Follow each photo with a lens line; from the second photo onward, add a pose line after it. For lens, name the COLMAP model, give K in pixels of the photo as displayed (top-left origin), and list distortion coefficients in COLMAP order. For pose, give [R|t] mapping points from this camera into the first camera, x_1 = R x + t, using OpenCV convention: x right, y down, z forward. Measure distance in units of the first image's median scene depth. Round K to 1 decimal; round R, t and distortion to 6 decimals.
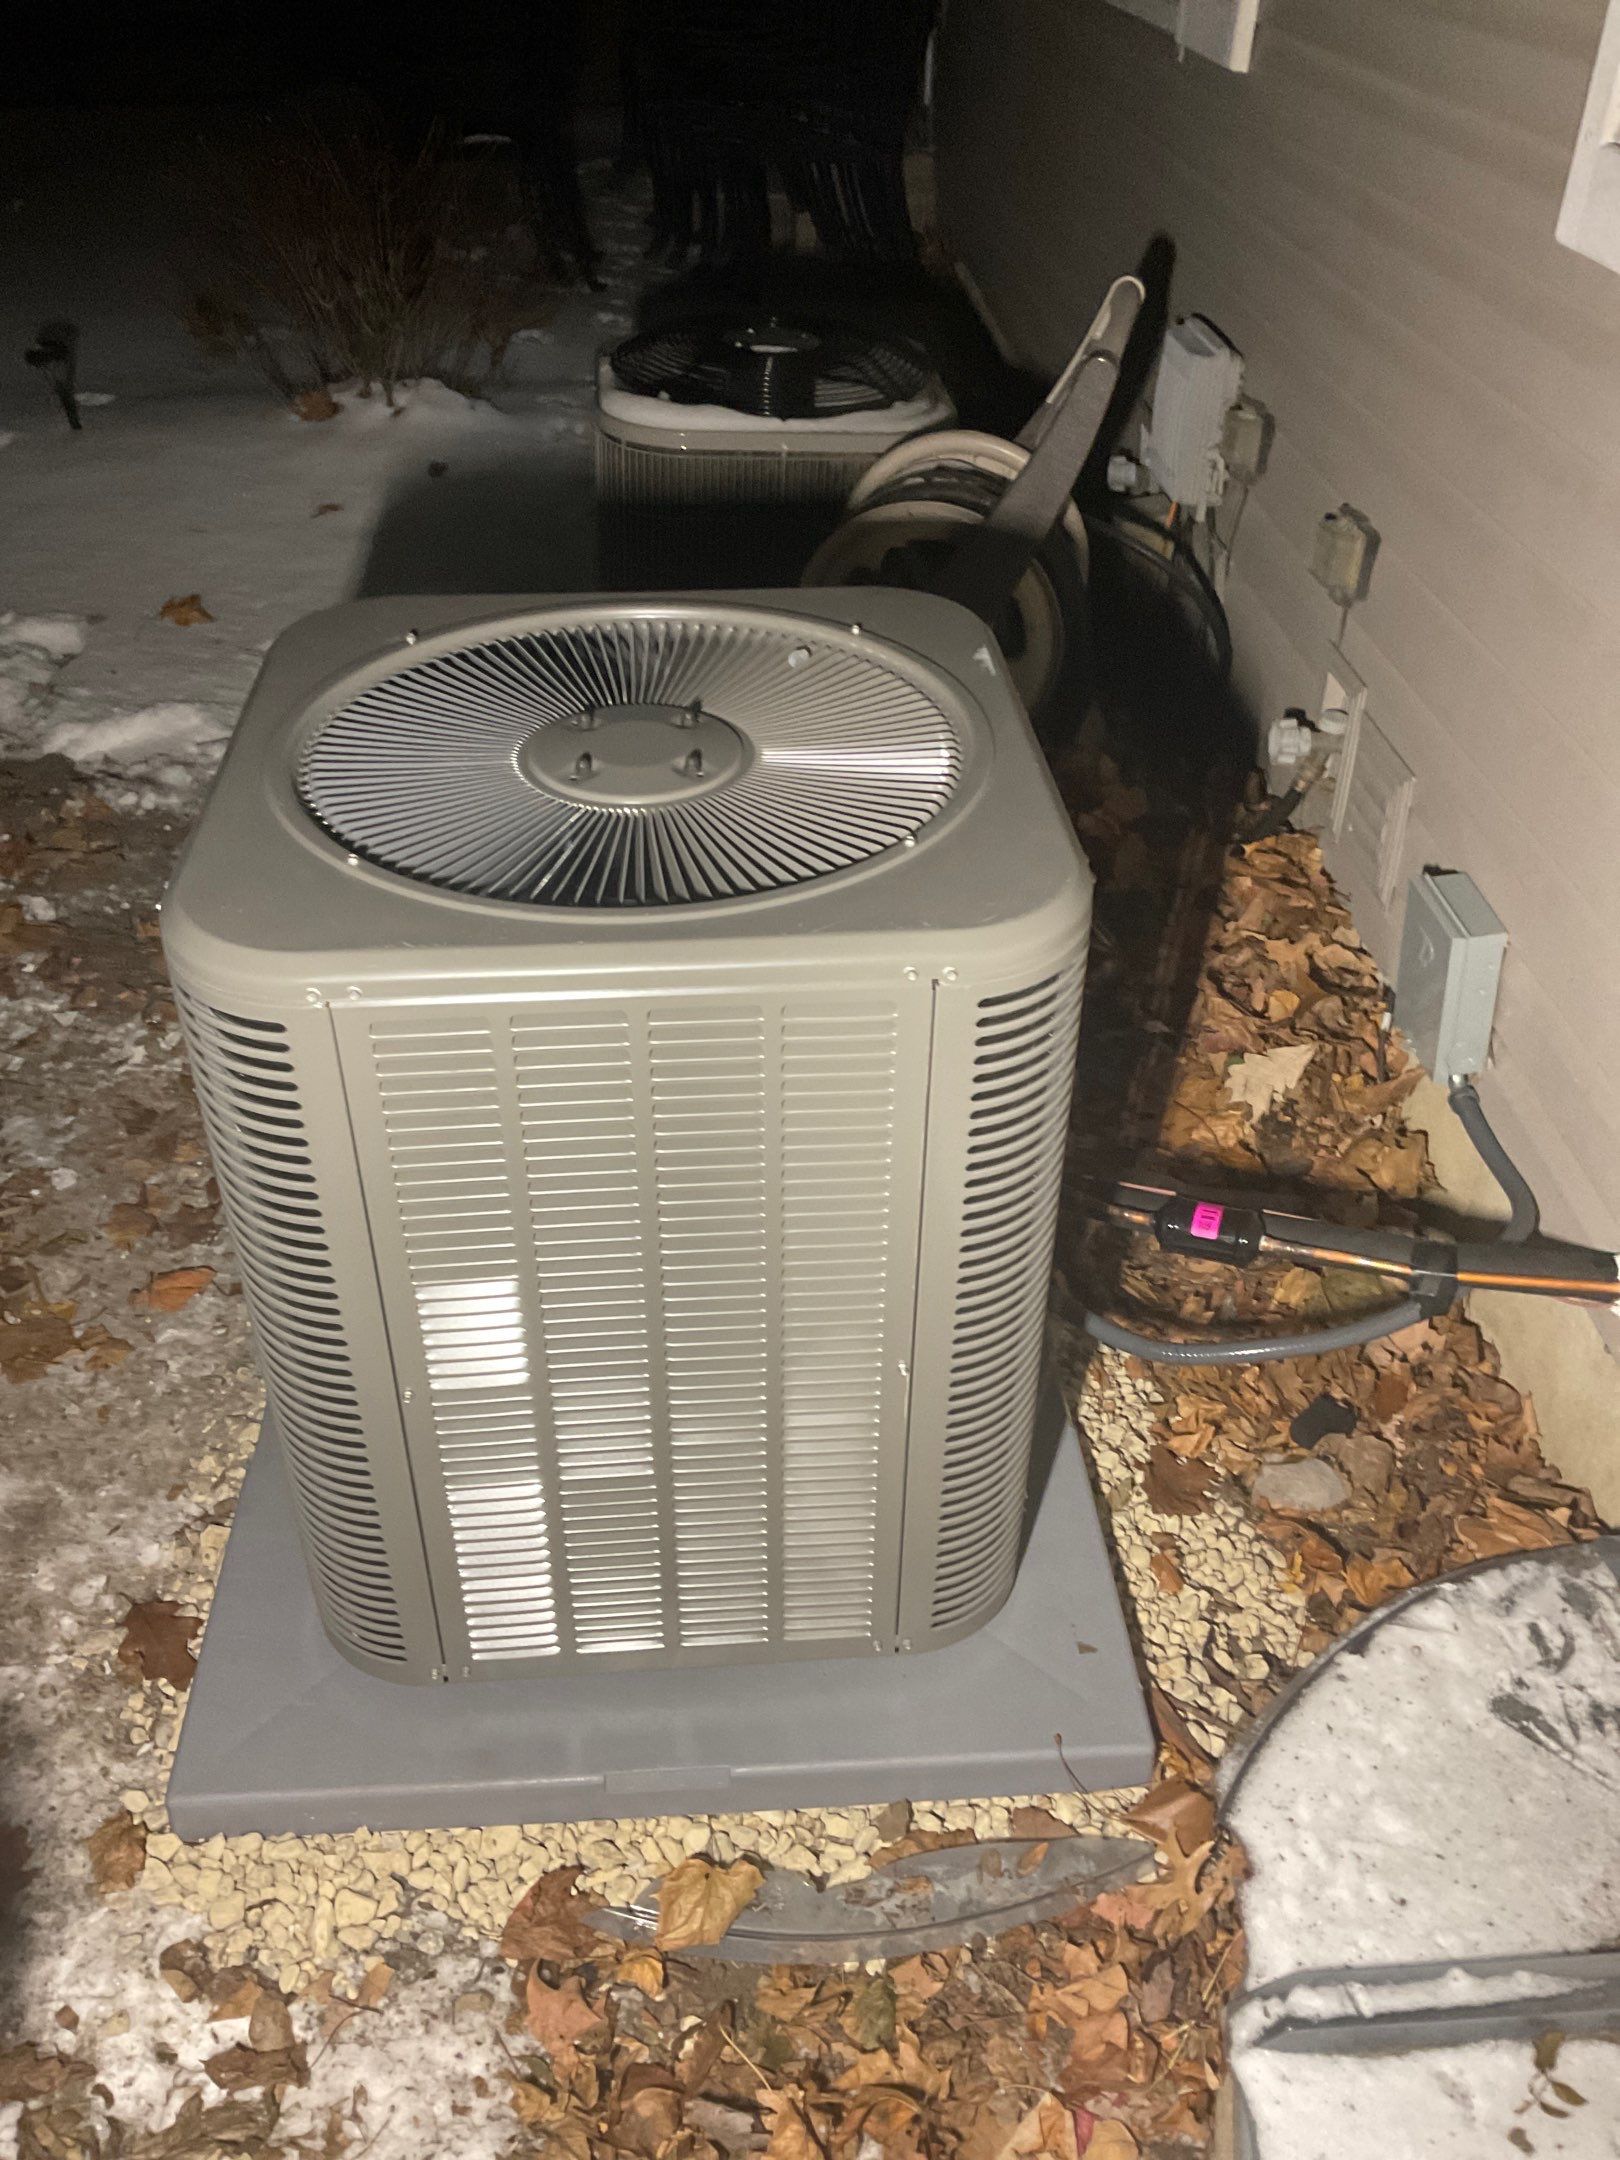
lens RADIAL K [[1809.4, 0, 808.7], [0, 1809.4, 1066.9], [0, 0, 1]] dist [0.108469, -0.207031]
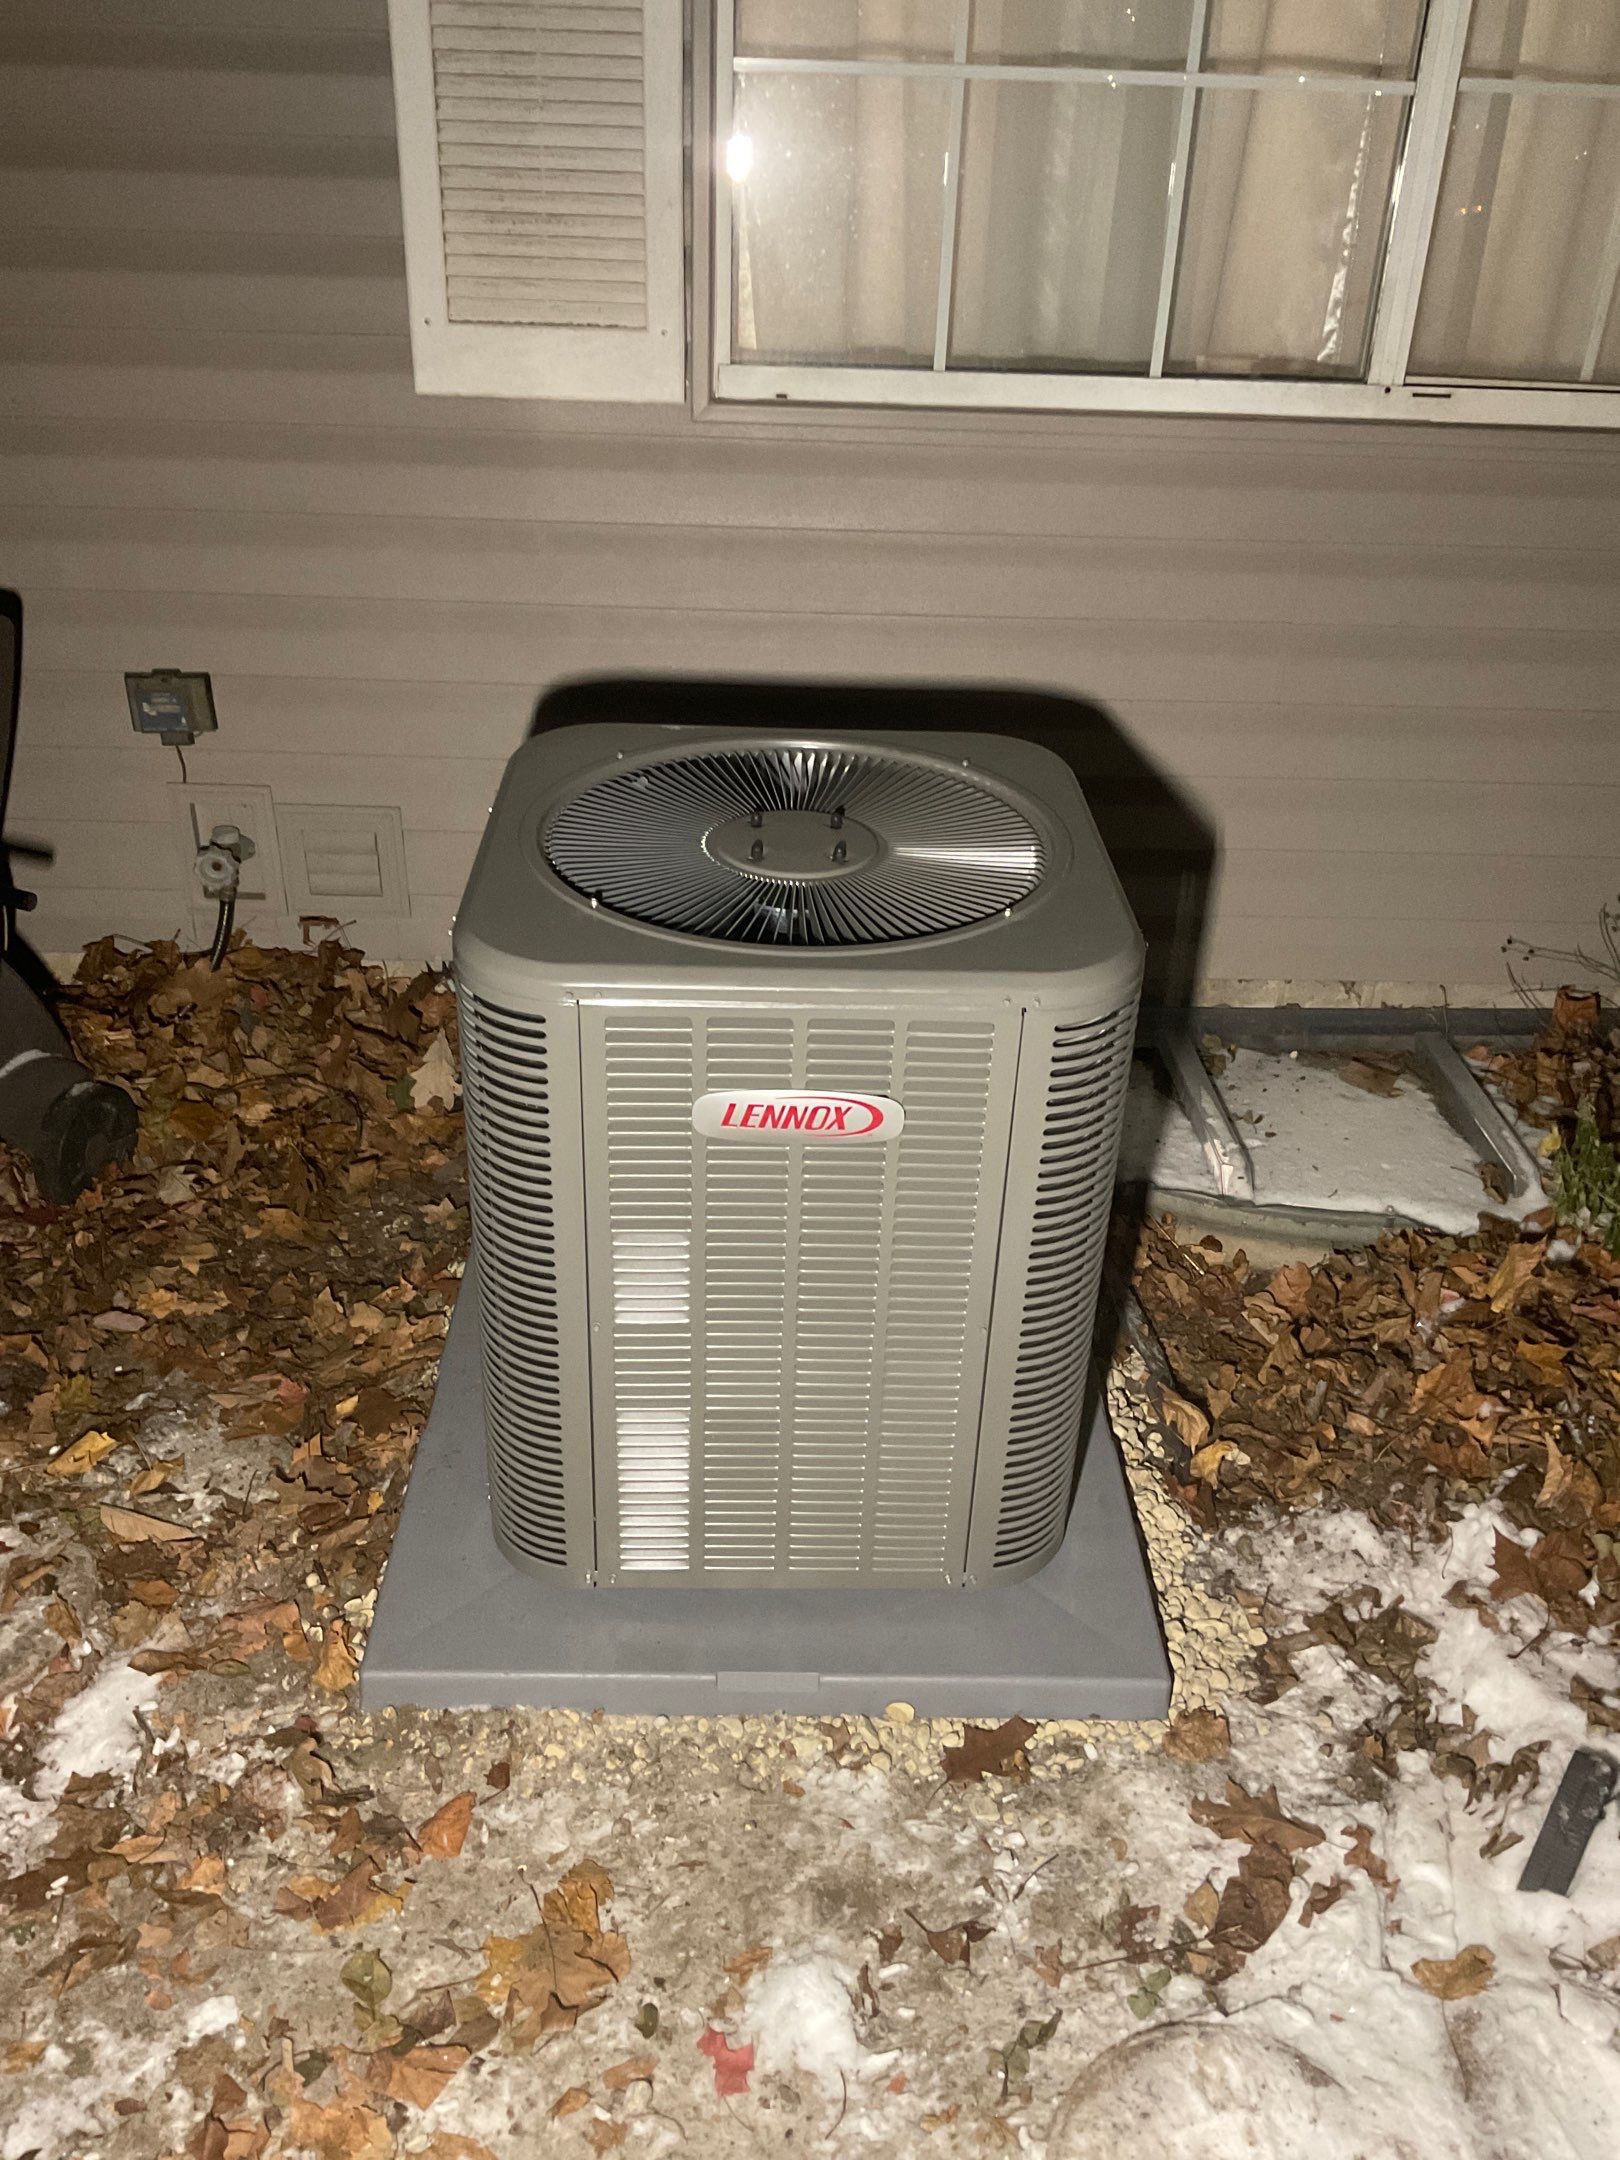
lens RADIAL K [[1809.4, 0, 808.7], [0, 1809.4, 1066.9], [0, 0, 1]] dist [0.108469, -0.207031]
pose [[0.998475, 0.045179, -0.031723, -0.037836], [-0.047776, 0.995103, -0.086534, 0.101246], [0.027658, 0.087917, 0.995744, -0.286797]]
